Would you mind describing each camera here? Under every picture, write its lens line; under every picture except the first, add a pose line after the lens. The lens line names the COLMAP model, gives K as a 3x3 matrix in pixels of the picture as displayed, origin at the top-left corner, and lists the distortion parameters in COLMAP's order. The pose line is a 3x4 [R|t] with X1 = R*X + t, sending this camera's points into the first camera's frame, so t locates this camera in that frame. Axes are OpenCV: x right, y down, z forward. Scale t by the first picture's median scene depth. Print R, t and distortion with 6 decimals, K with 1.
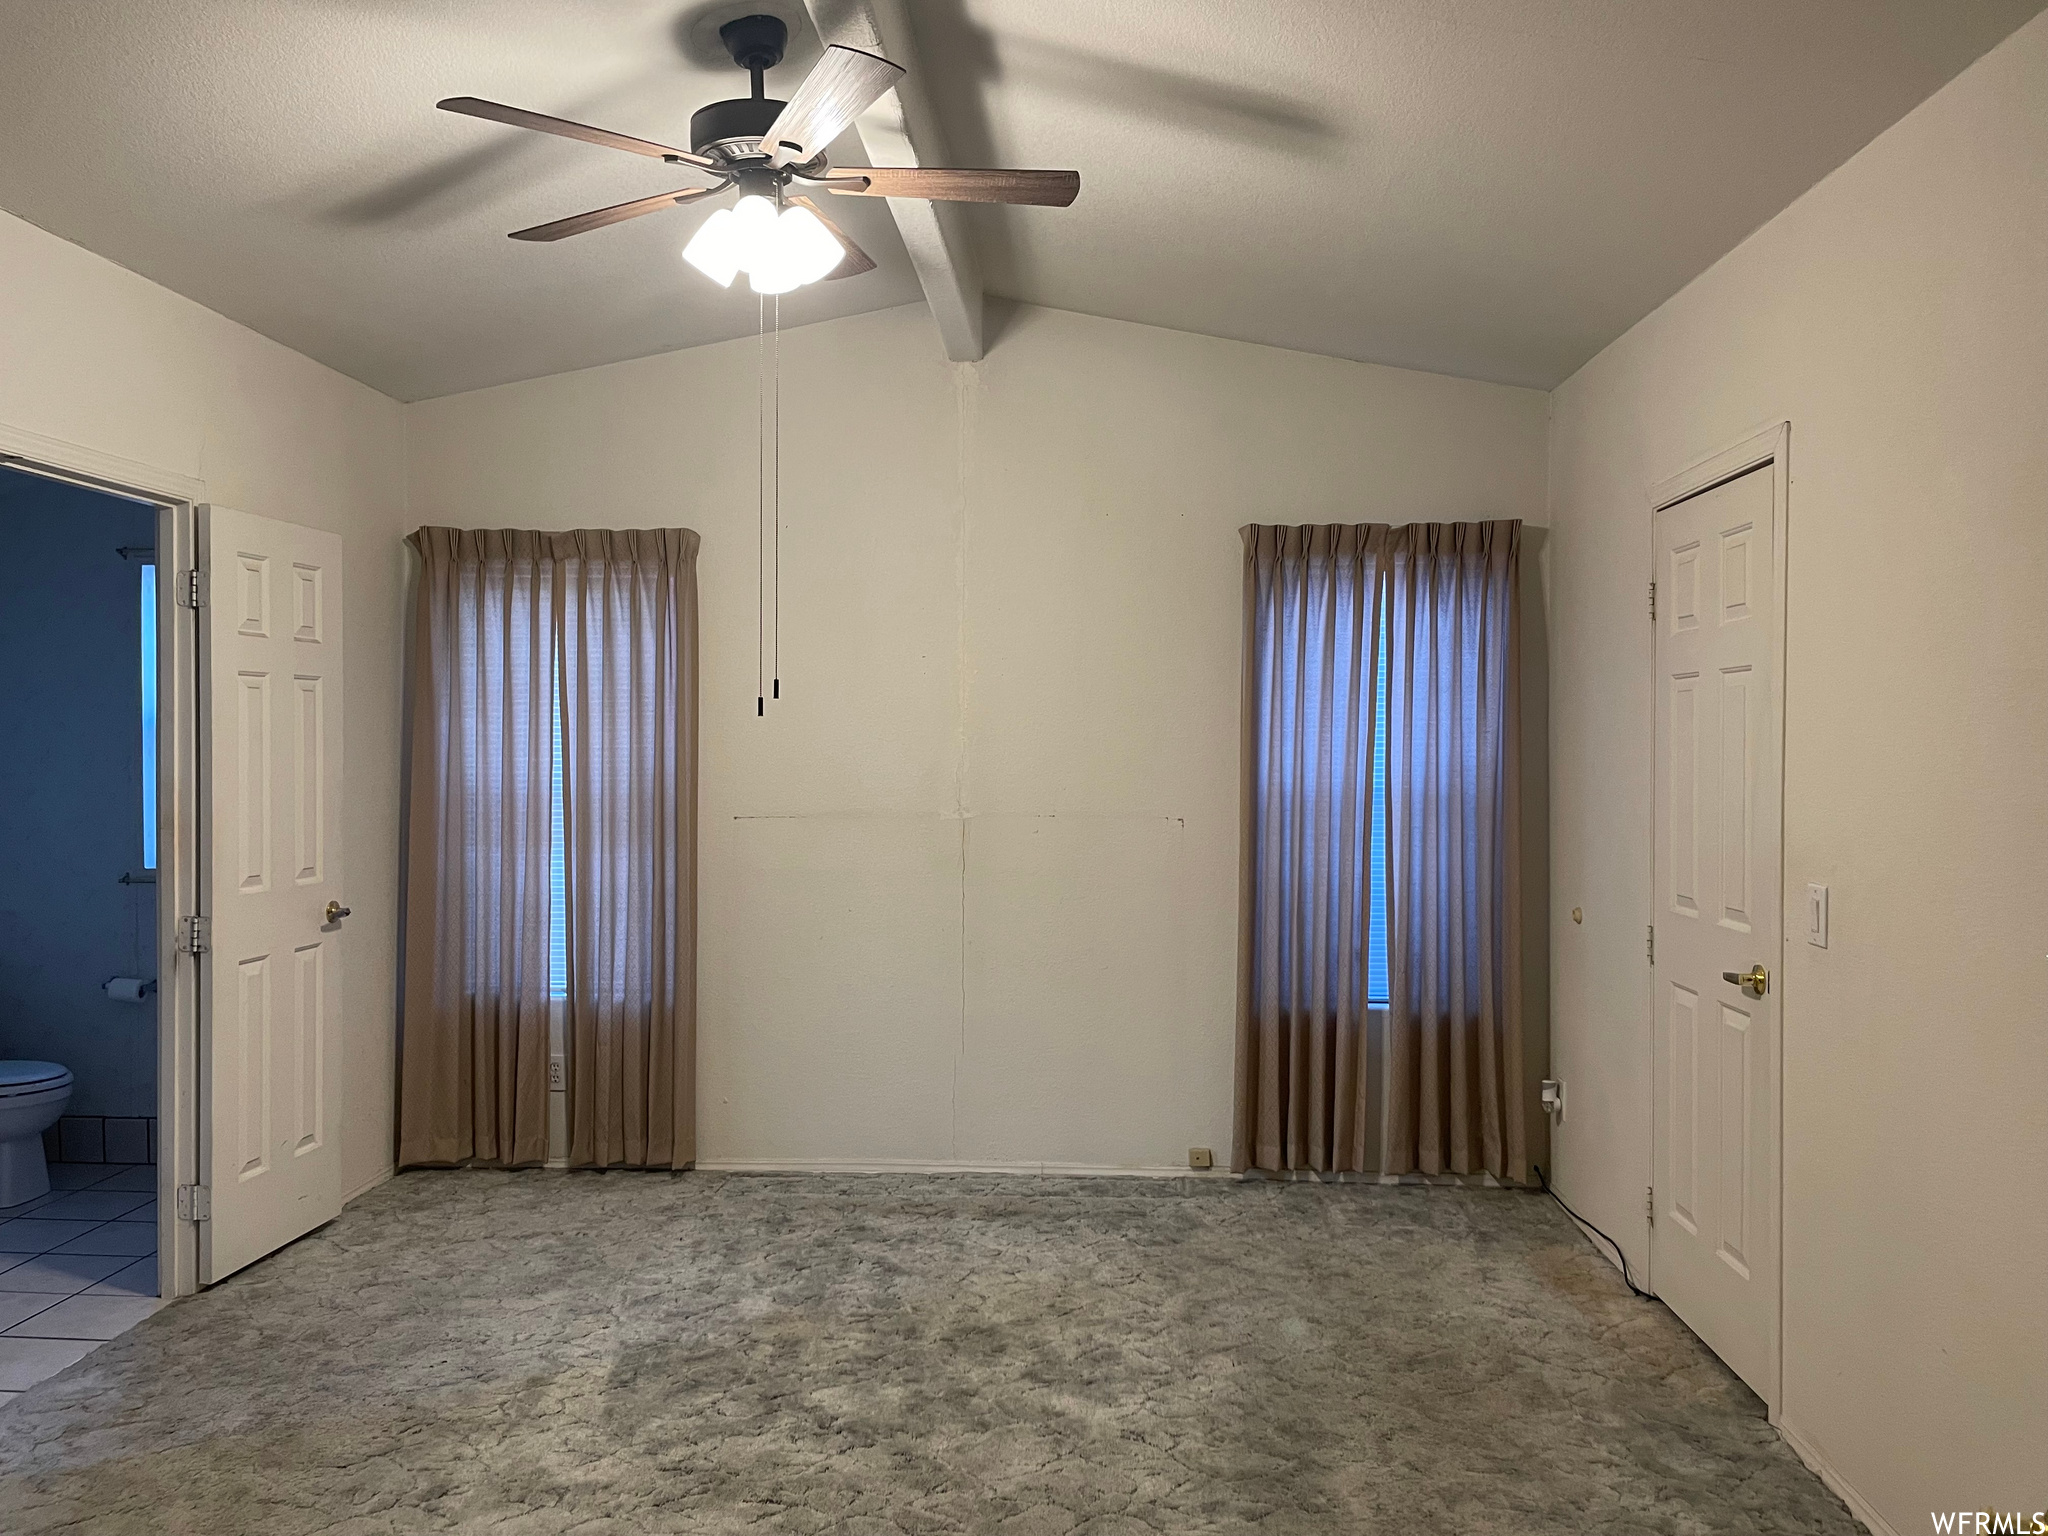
lens RADIAL K [[1541.1, 0, 1004.5], [0, 1541.1, 765.2], [0, 0, 1]] dist [0.086893, -0.104742]
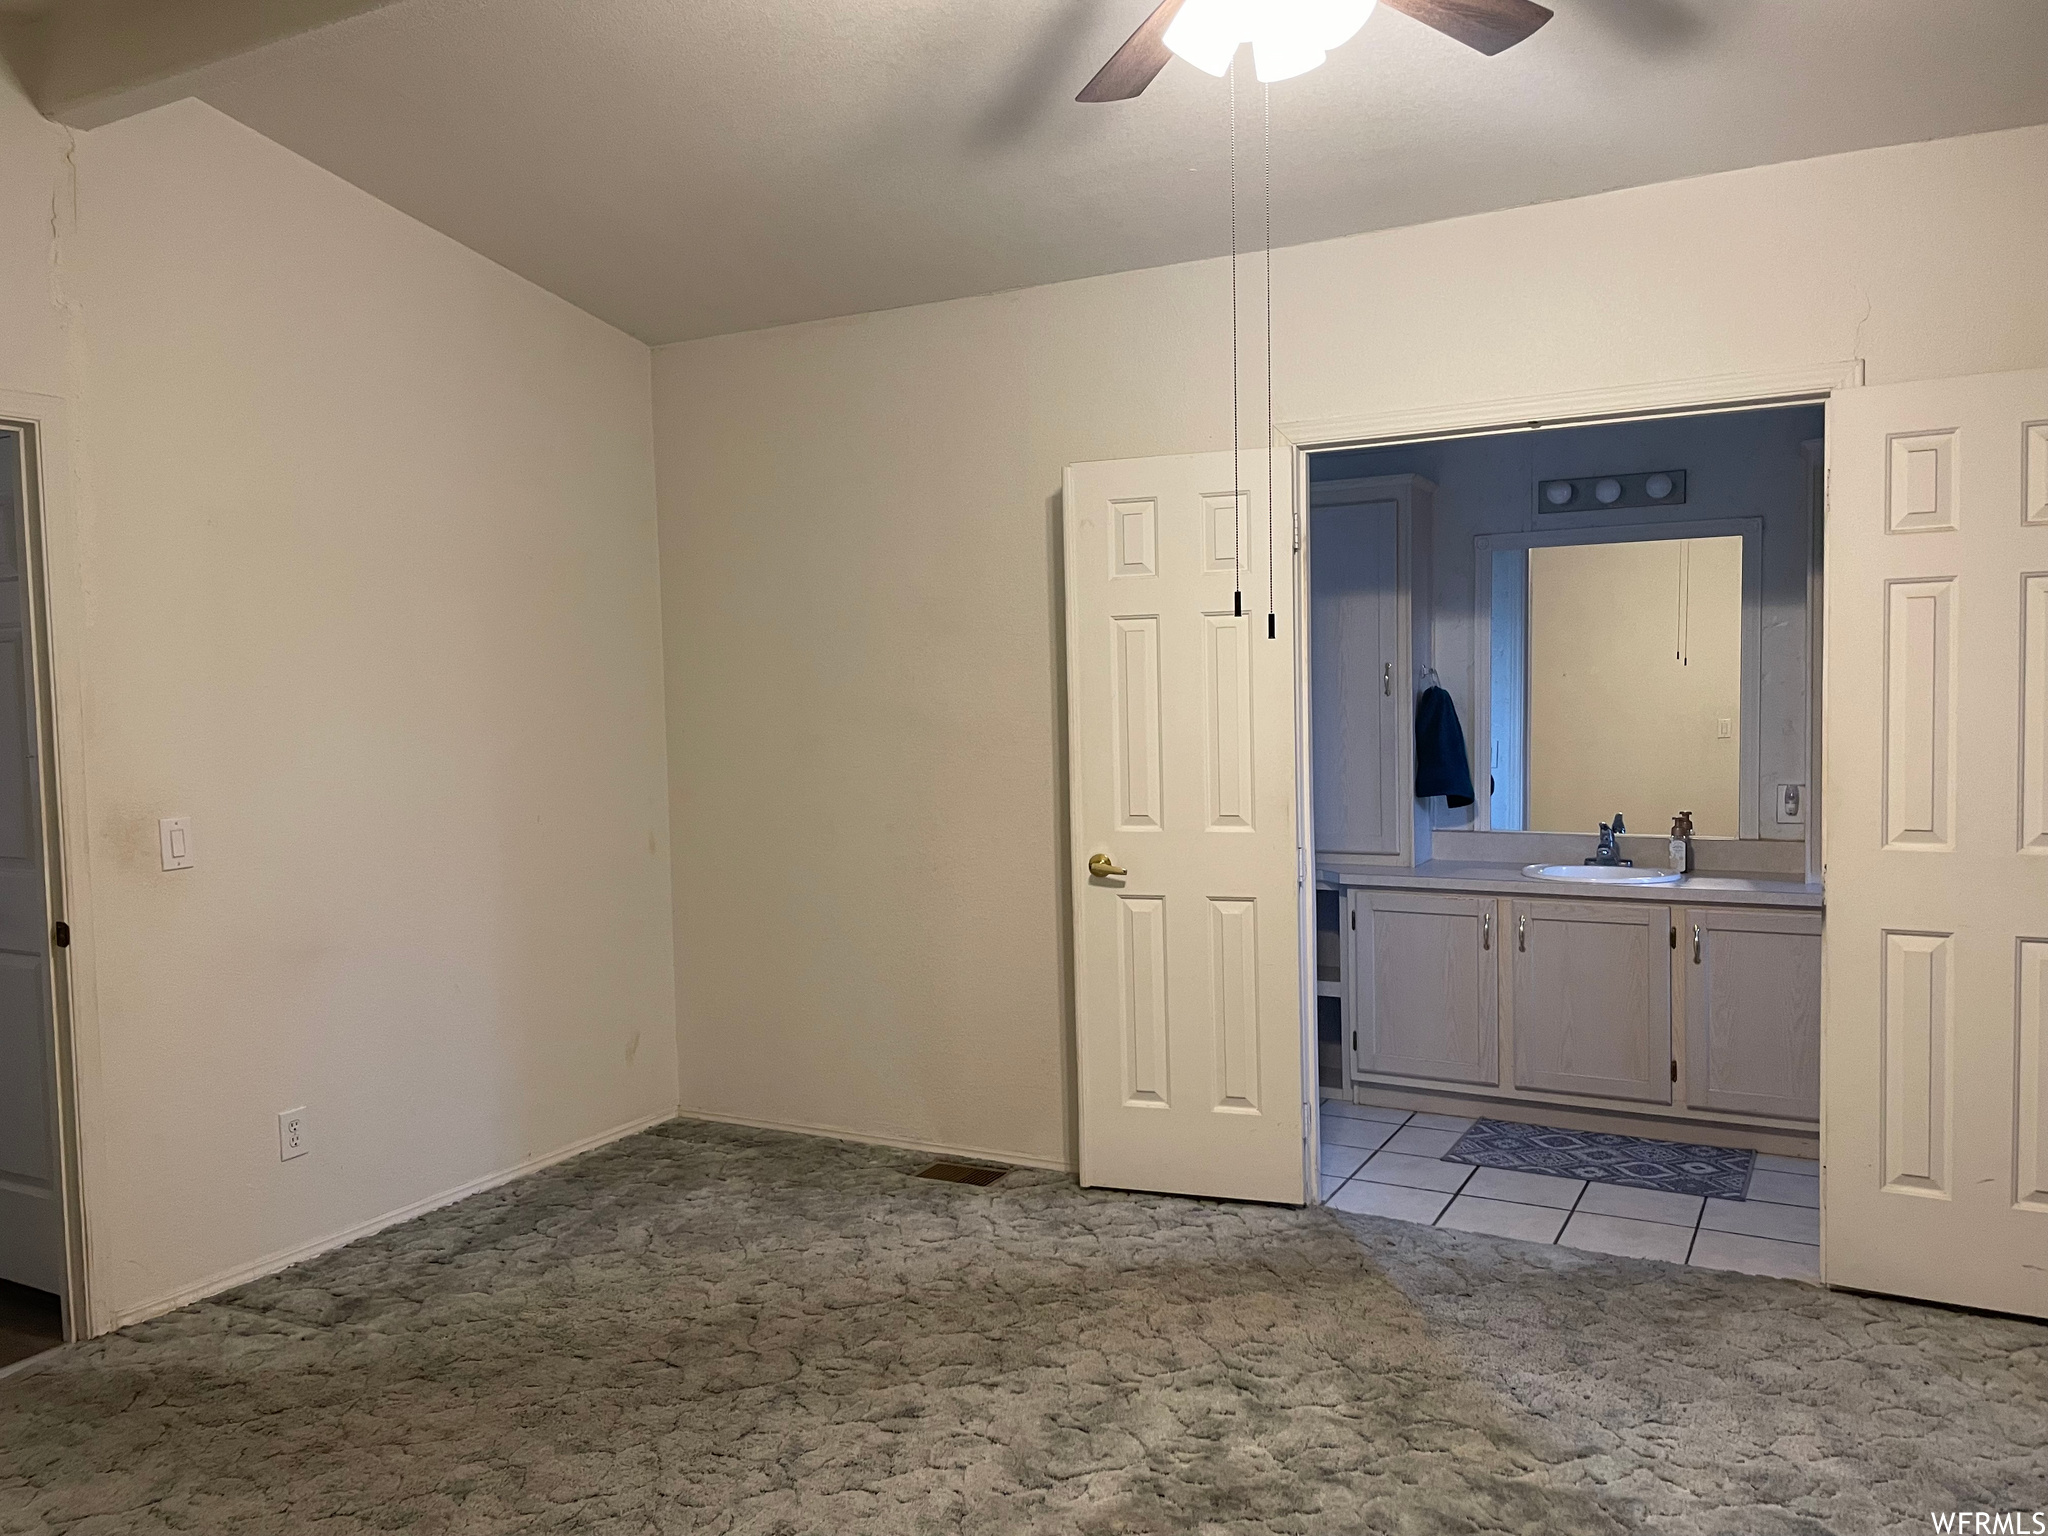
lens RADIAL K [[1541.1, 0, 1002.7], [0, 1541.1, 774.8], [0, 0, 1]] dist [0.086893, -0.104742]
pose [[-0.424824, 0.052384, -0.903759, 0.510164], [0.006113, 0.998468, 0.055000, -0.005998], [0.905255, 0.017840, -0.424494, 1.027702]]
